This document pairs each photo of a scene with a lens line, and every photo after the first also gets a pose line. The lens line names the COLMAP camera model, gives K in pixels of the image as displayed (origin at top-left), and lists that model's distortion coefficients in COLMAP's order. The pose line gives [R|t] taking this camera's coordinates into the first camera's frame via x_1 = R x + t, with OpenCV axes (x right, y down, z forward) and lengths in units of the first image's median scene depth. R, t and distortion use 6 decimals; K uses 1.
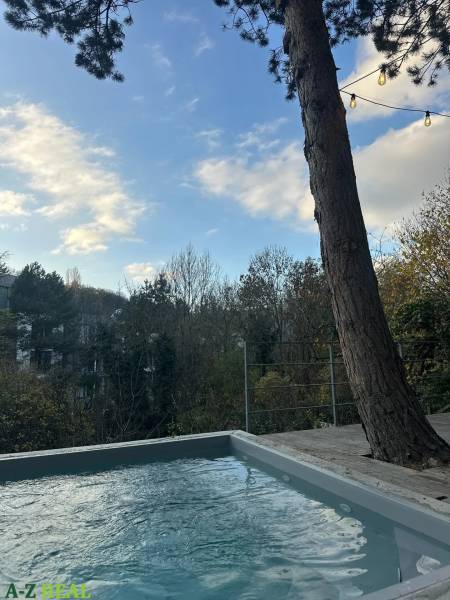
lens RADIAL K [[418.4, 0, 225.0], [0, 418.4, 300.0], [0, 0, 1]] dist [0.006661, -0.001898]
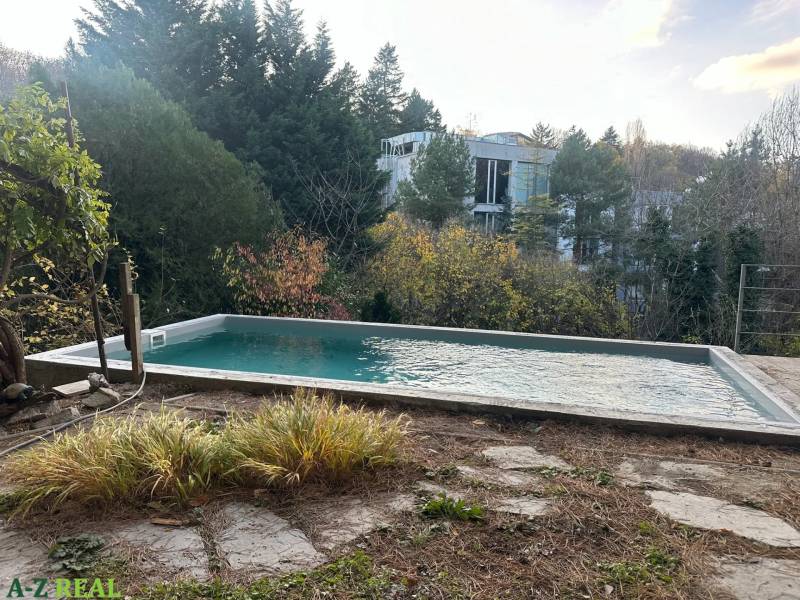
lens RADIAL K [[557.9, 0, 400.0], [0, 557.9, 300.0], [0, 0, 1]] dist [0.006661, -0.001898]
pose [[0.736997, 0.097800, -0.668783, 0.054388], [0.063224, 0.975162, 0.212277, -0.023448], [0.672932, -0.198731, 0.712508, -0.081727]]
